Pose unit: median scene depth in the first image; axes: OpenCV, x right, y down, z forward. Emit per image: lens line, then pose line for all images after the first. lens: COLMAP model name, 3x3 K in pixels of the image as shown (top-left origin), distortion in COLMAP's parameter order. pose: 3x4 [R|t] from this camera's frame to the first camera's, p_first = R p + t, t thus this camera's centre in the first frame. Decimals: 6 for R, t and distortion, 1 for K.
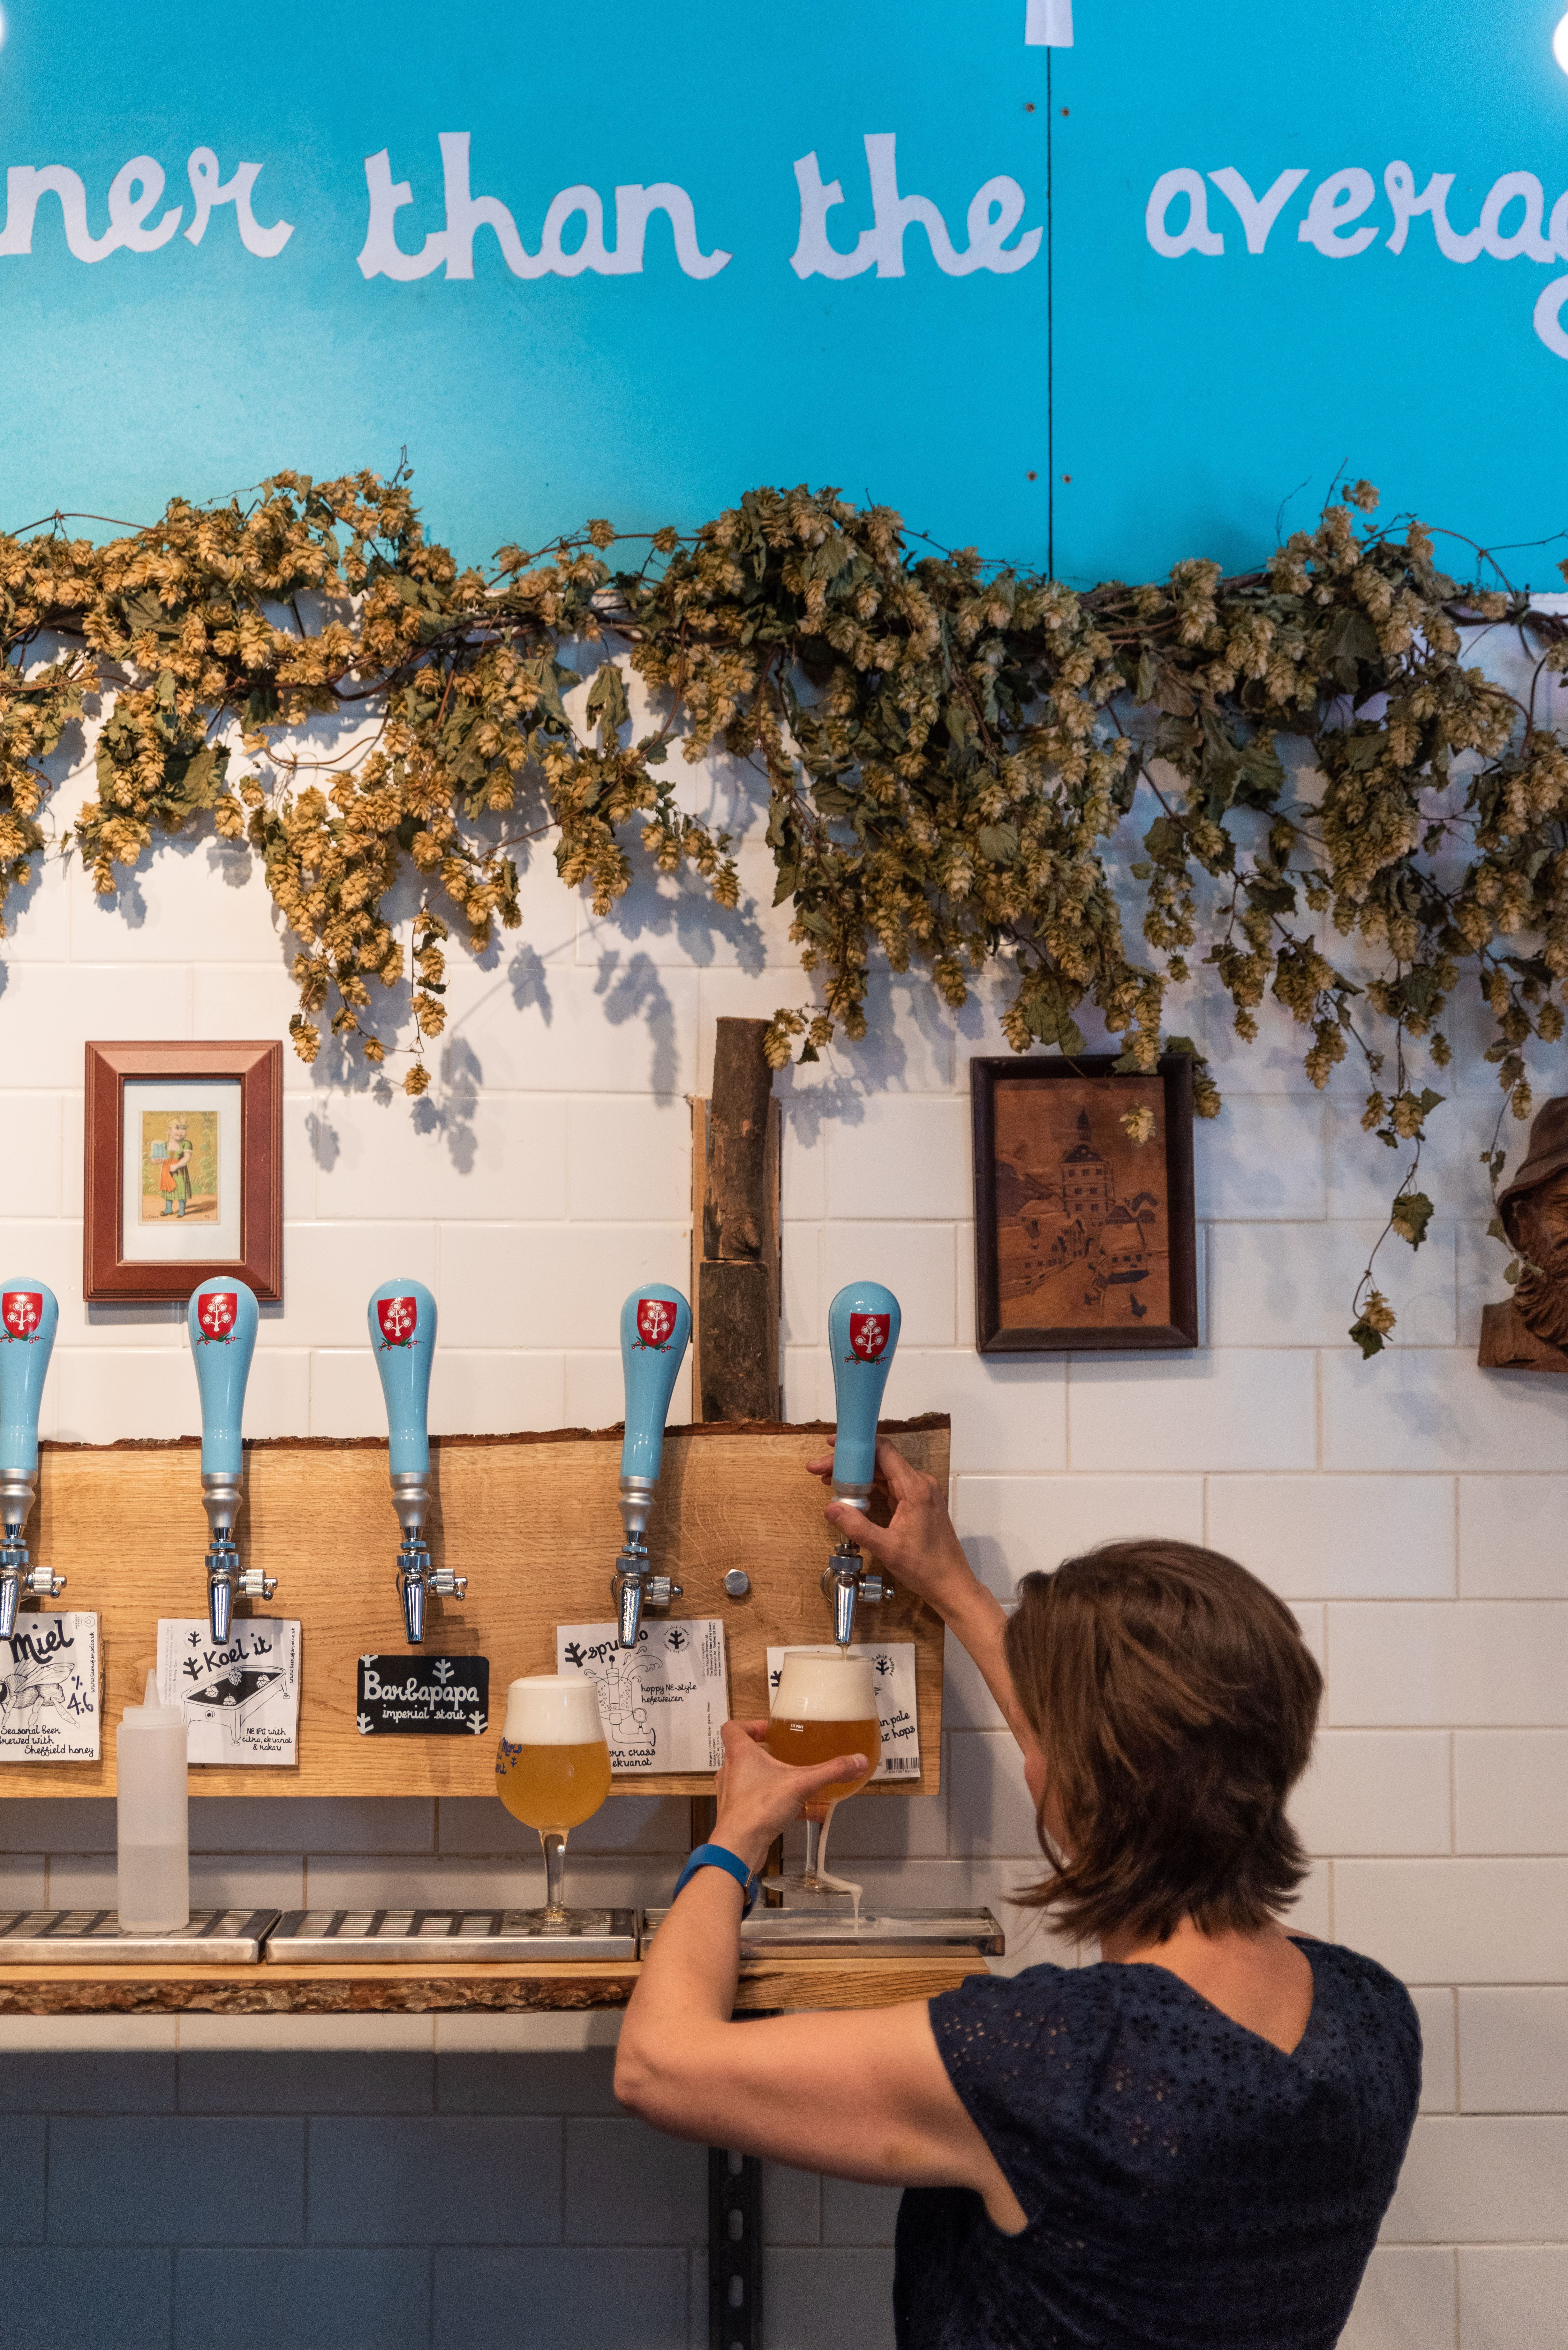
lens RADIAL K [[4075.4, 0, 782.9], [0, 4075.4, 1177.3], [0, 0, 1]] dist [-0.011353, 0.000000]
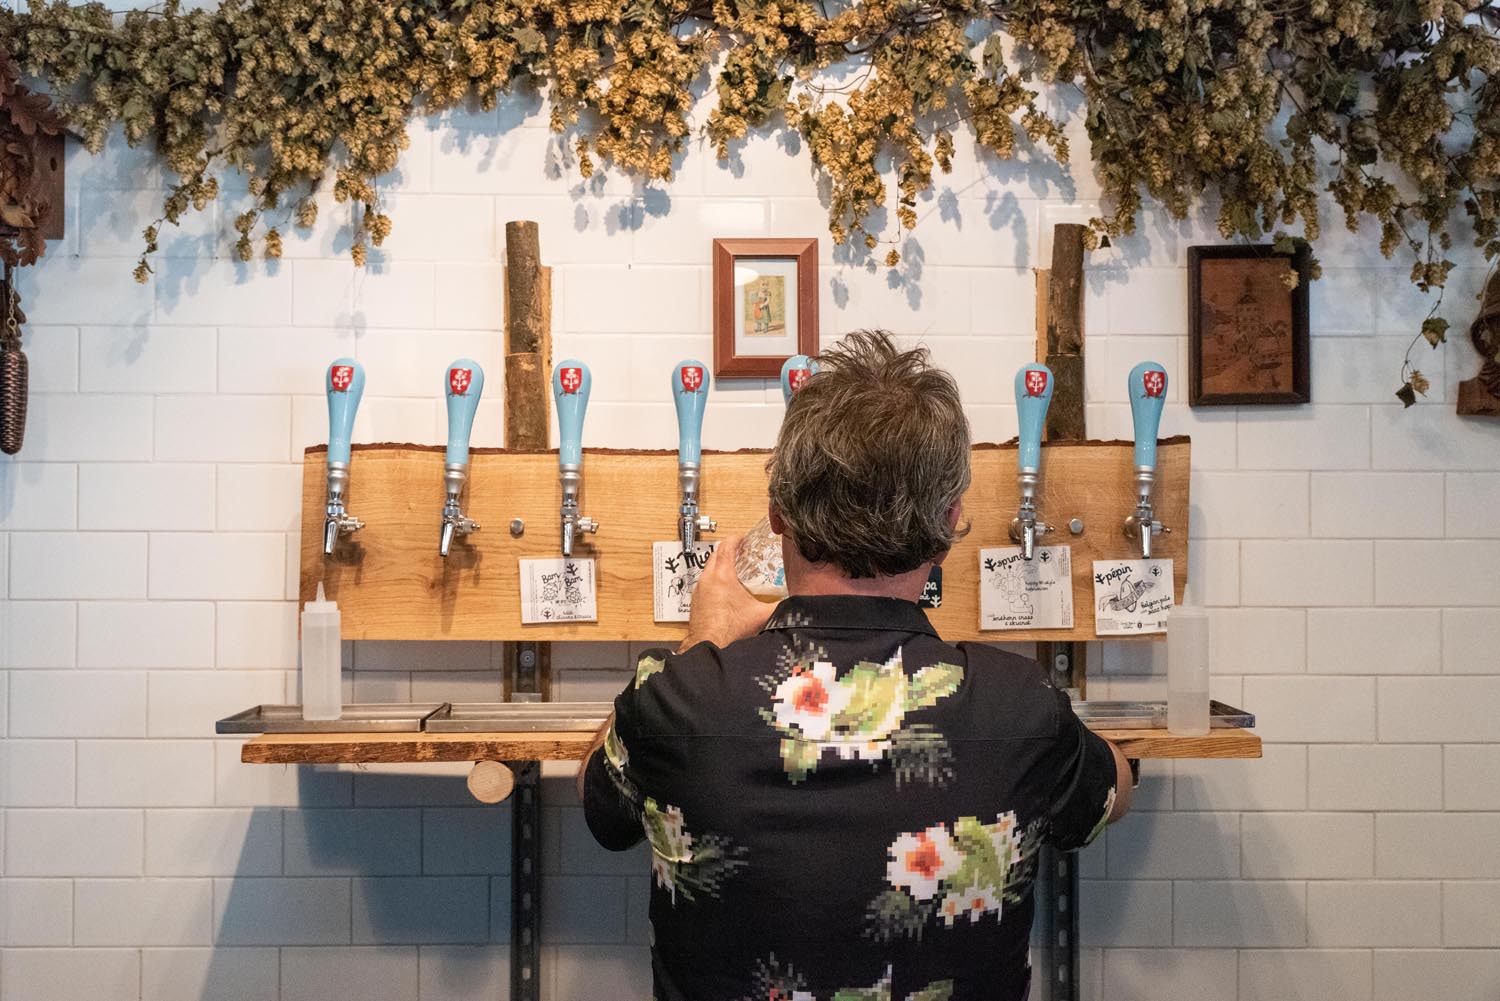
lens RADIAL K [[1489.2, 0, 751.1], [0, 1489.2, 498.9], [0, 0, 1]] dist [0.005898, 0.000000]
pose [[0.999836, 0.000373, -0.018094, -0.141917], [0.000422, 0.999035, 0.043913, 0.055857], [0.018093, -0.043914, 0.998871, 0.315541]]
